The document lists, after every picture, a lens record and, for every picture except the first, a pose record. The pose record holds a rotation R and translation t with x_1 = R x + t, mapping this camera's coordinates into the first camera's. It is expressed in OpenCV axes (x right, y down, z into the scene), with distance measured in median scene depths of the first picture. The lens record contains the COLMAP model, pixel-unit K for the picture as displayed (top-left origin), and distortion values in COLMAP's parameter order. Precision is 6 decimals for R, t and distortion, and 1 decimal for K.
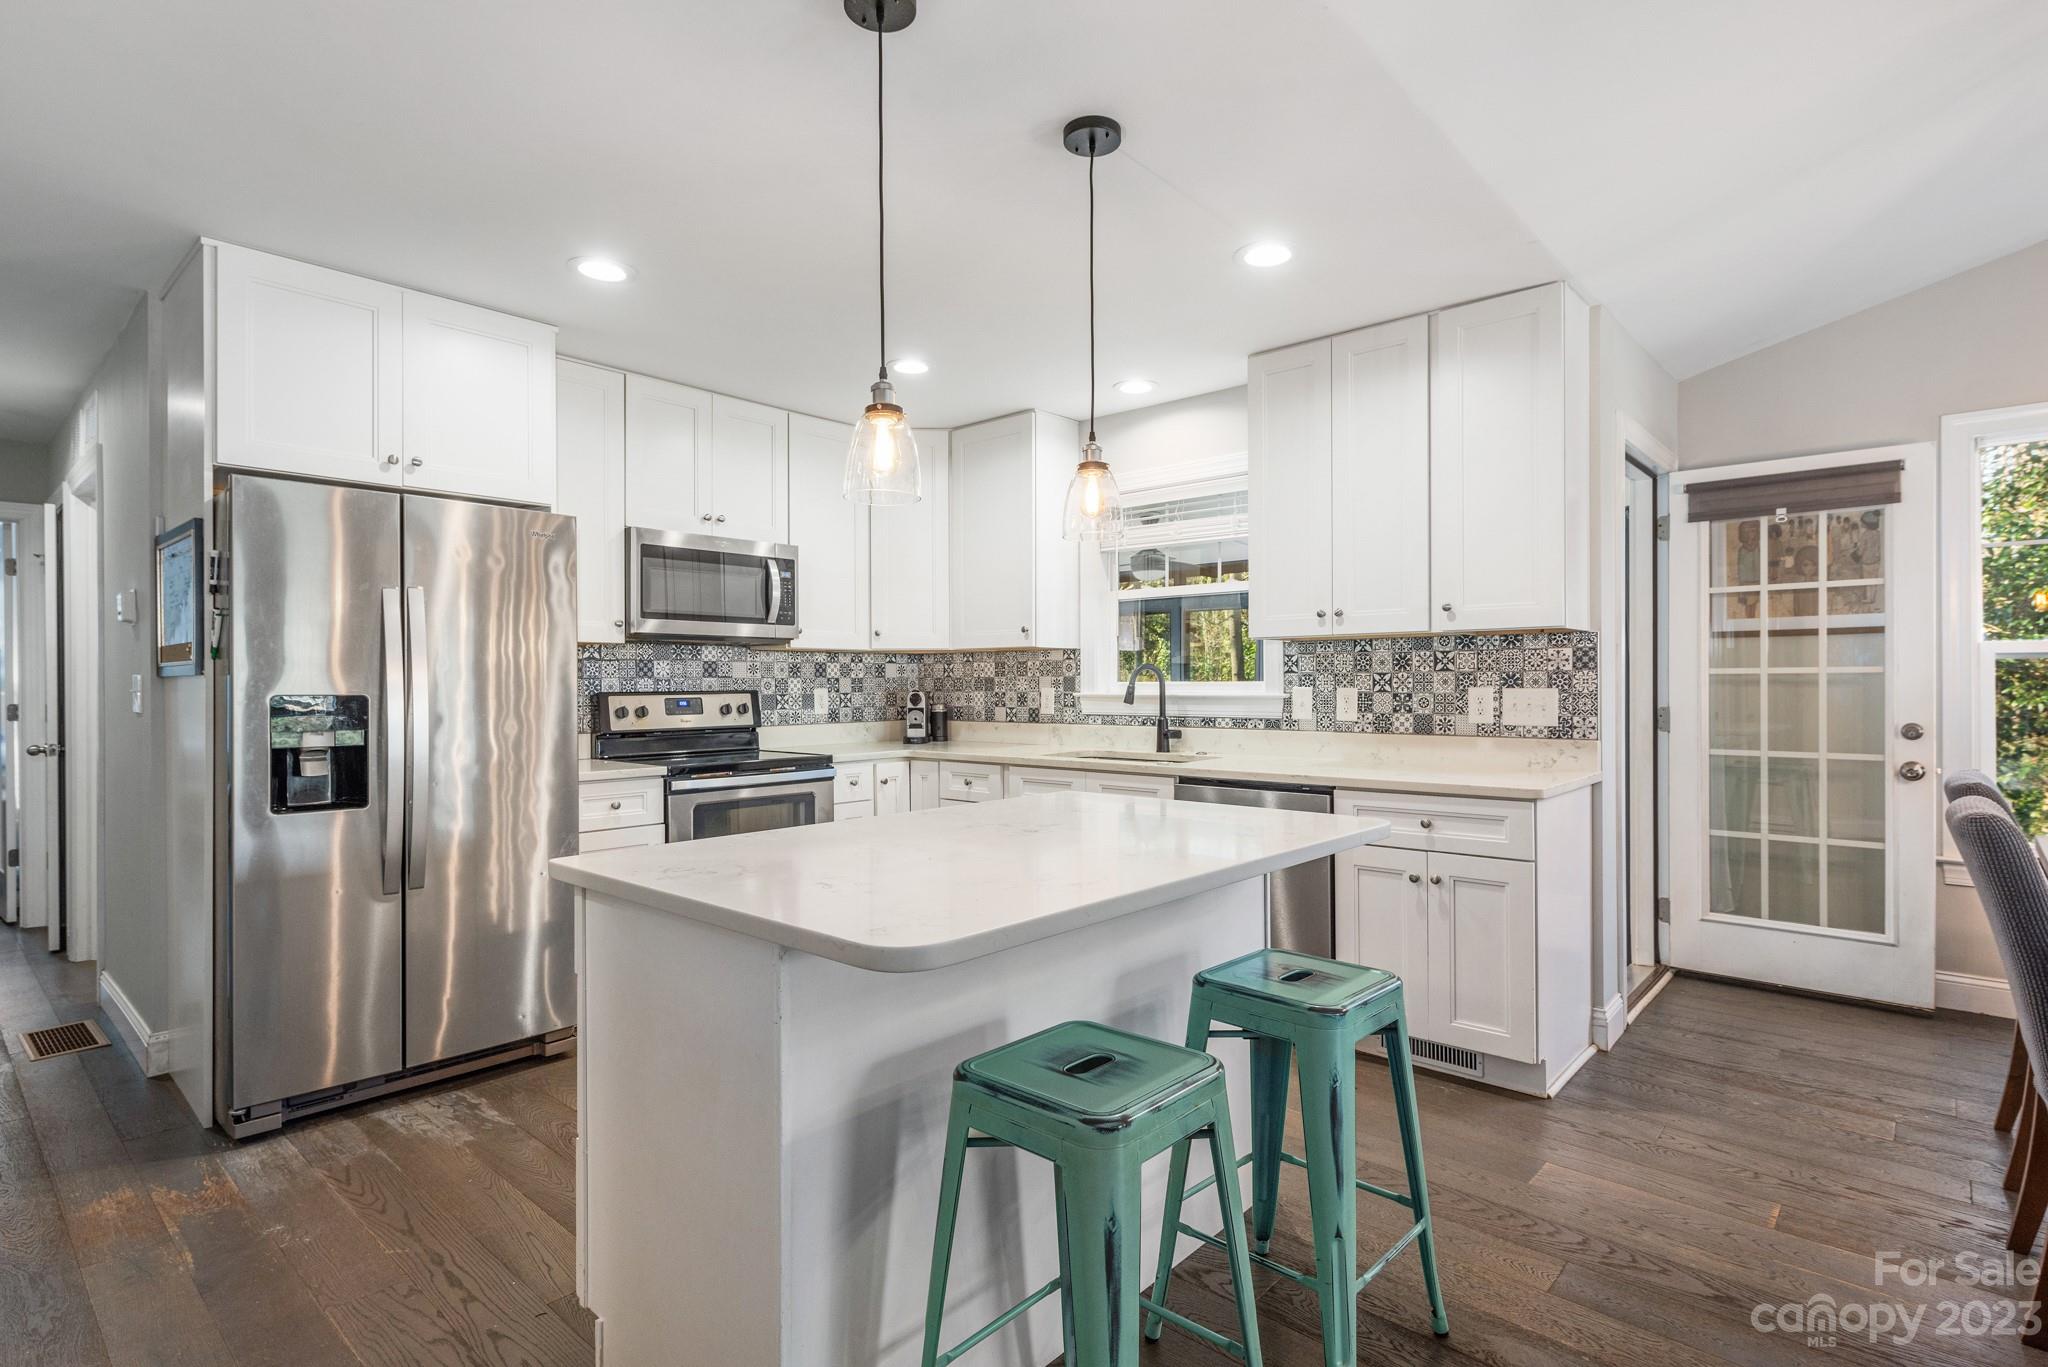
lens RADIAL K [[1031.0, 0, 1020.2], [0, 1031.0, 684.2], [0, 0, 1]] dist [0.000809, 0.000248]
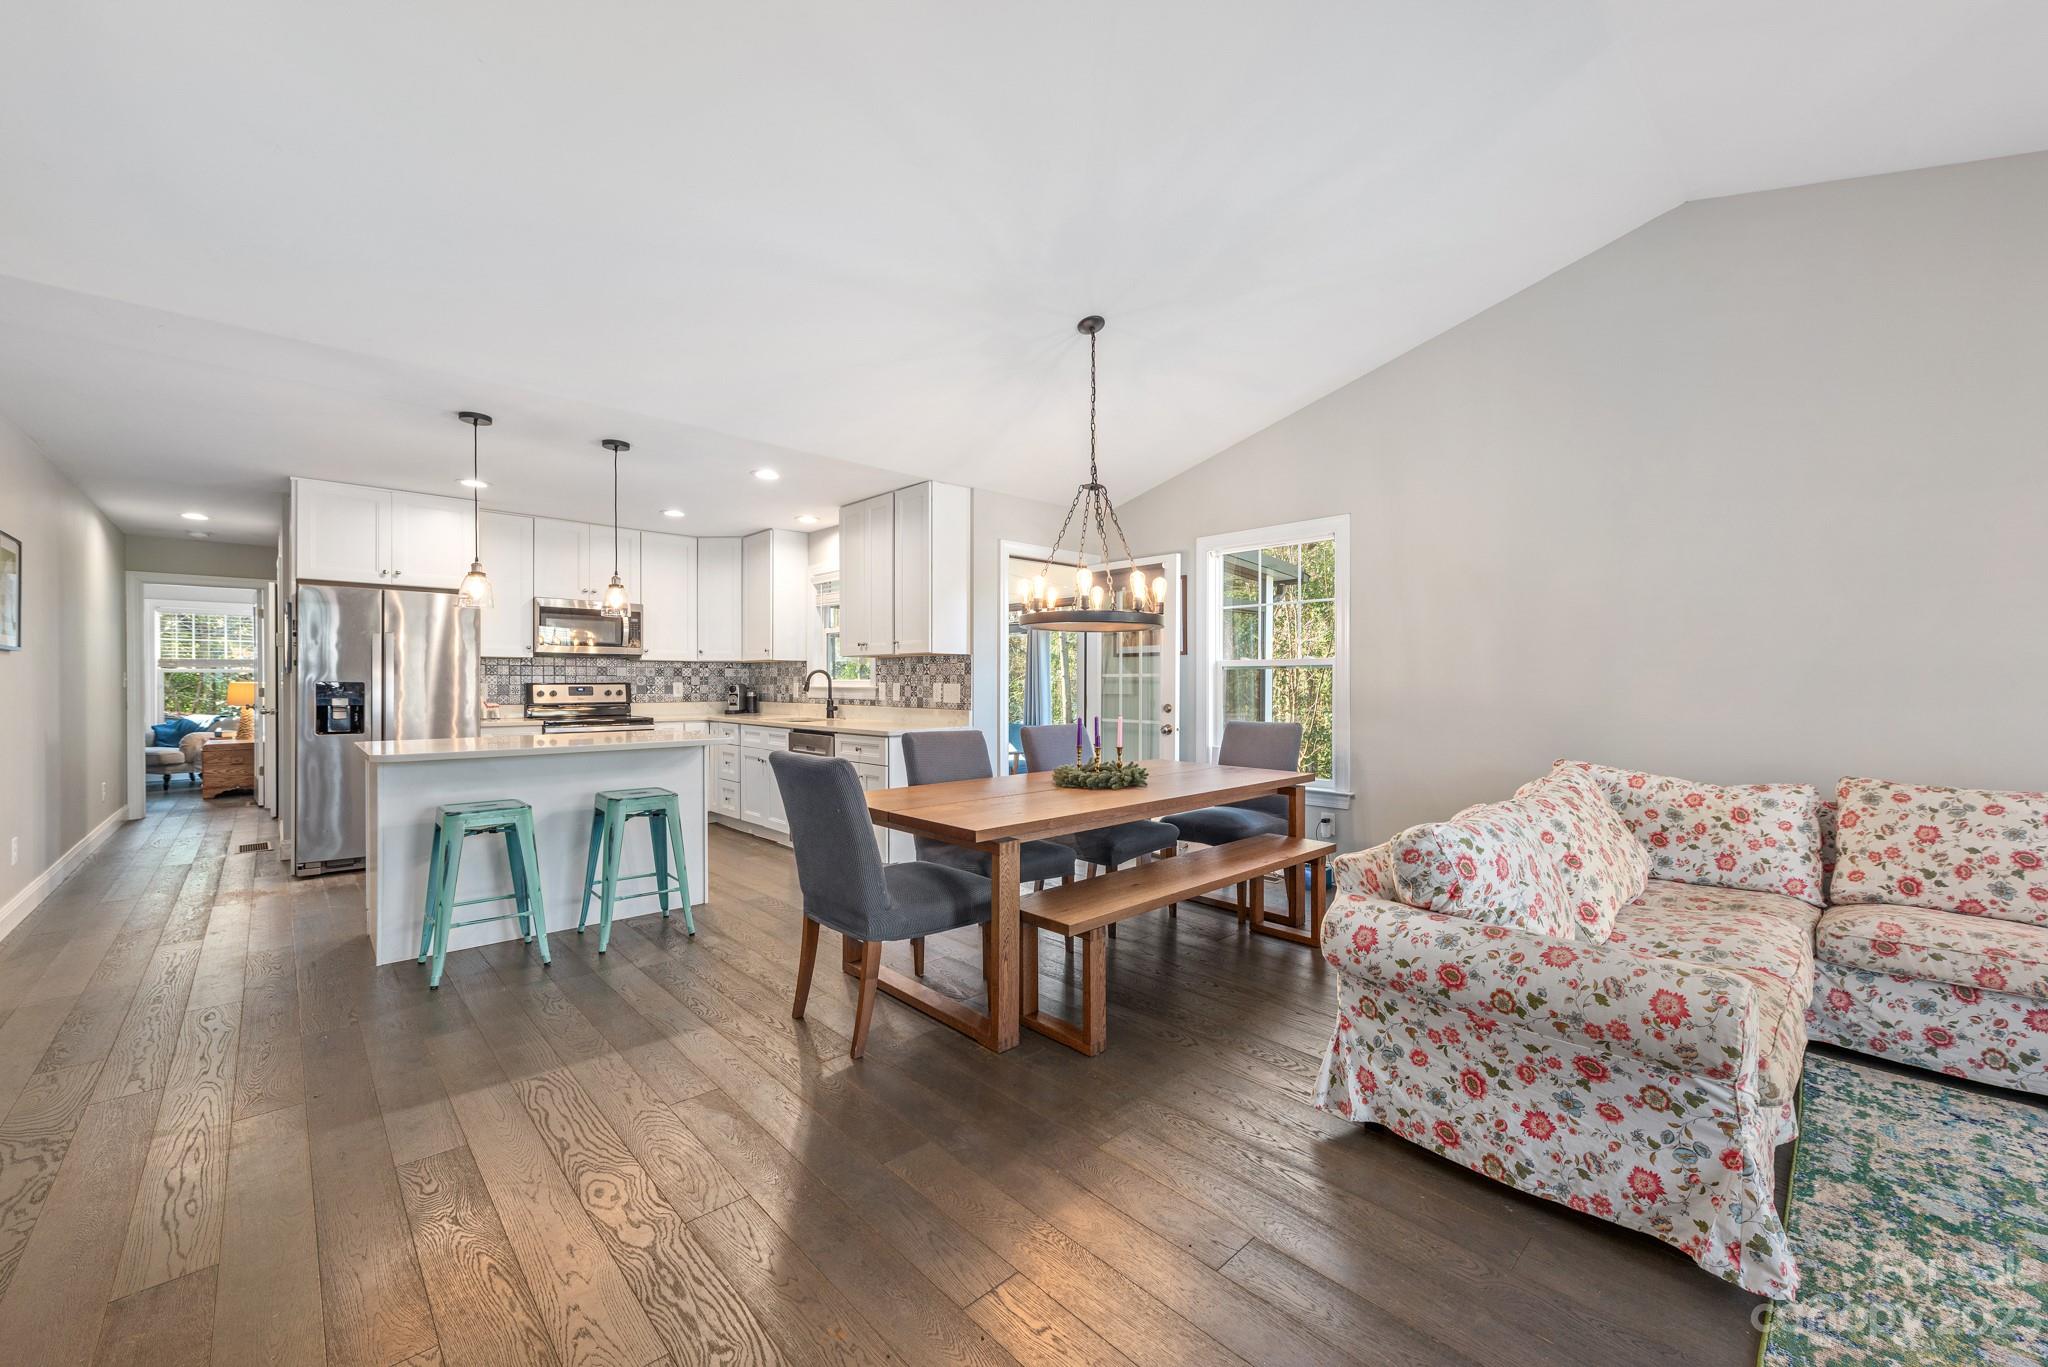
lens RADIAL K [[811.8, 0, 1031.3], [0, 811.8, 685.3], [0, 0, 1]] dist [0.002722, -0.000030]
pose [[0.996611, 0.007310, -0.081933, 0.626416], [-0.007189, 0.999973, 0.001777, 0.002736], [0.081944, -0.001182, 0.996636, -0.412275]]
